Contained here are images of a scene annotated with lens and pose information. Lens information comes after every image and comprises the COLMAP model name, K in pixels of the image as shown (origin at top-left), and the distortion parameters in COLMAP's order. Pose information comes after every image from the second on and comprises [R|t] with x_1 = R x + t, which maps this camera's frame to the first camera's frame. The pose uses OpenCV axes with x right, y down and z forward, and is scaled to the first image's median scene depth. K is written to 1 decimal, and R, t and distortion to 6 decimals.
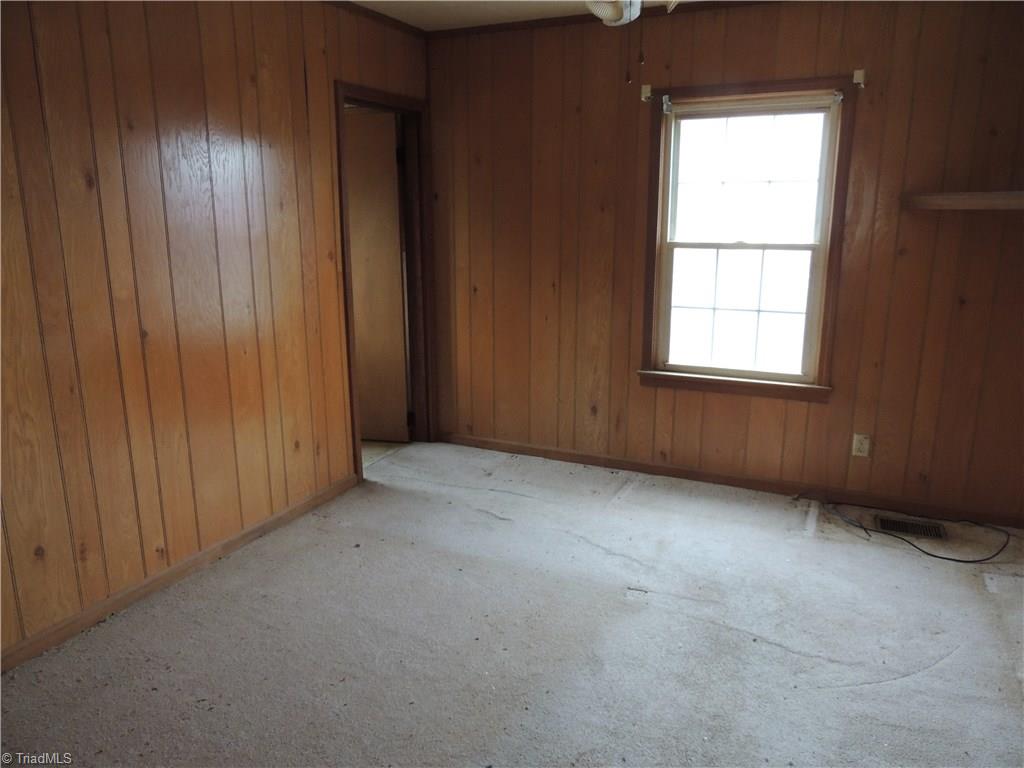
lens RADIAL K [[719.9, 0, 509.7], [0, 719.9, 380.2], [0, 0, 1]] dist [-0.006016, -0.004682]
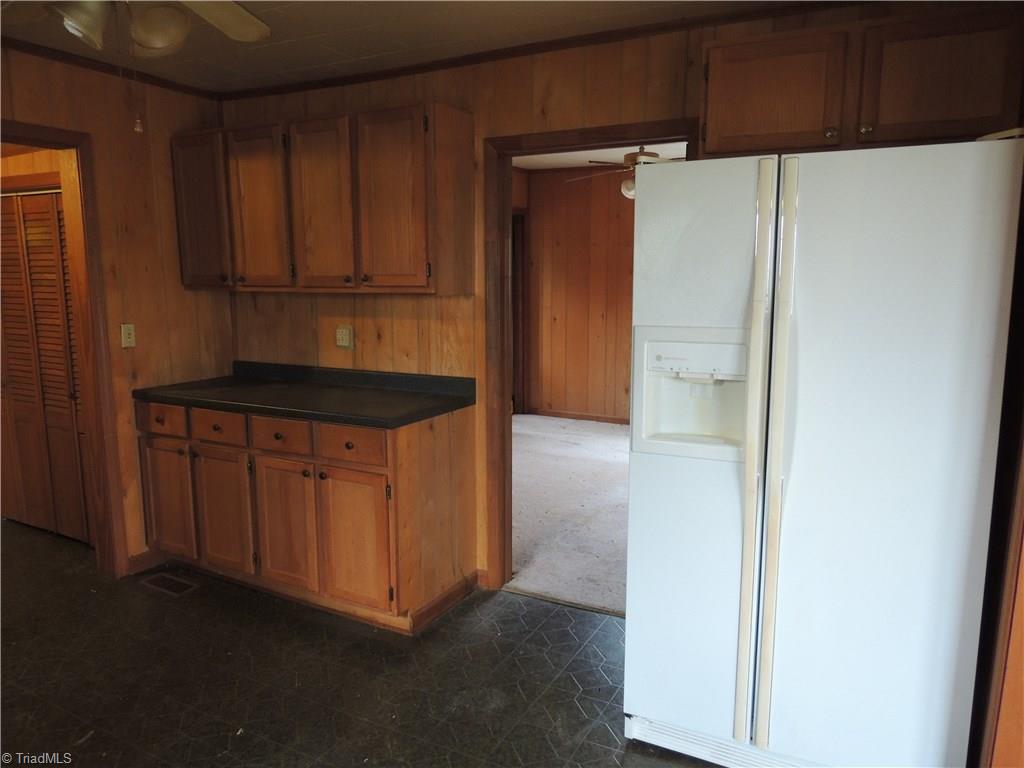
lens RADIAL K [[719.9, 0, 514.6], [0, 719.9, 387.6], [0, 0, 1]] dist [-0.006016, -0.004682]
pose [[0.999382, 0.007800, -0.034262, -0.085027], [-0.010076, 0.997717, -0.066774, 0.147066], [0.033663, 0.067078, 0.997180, -0.669130]]
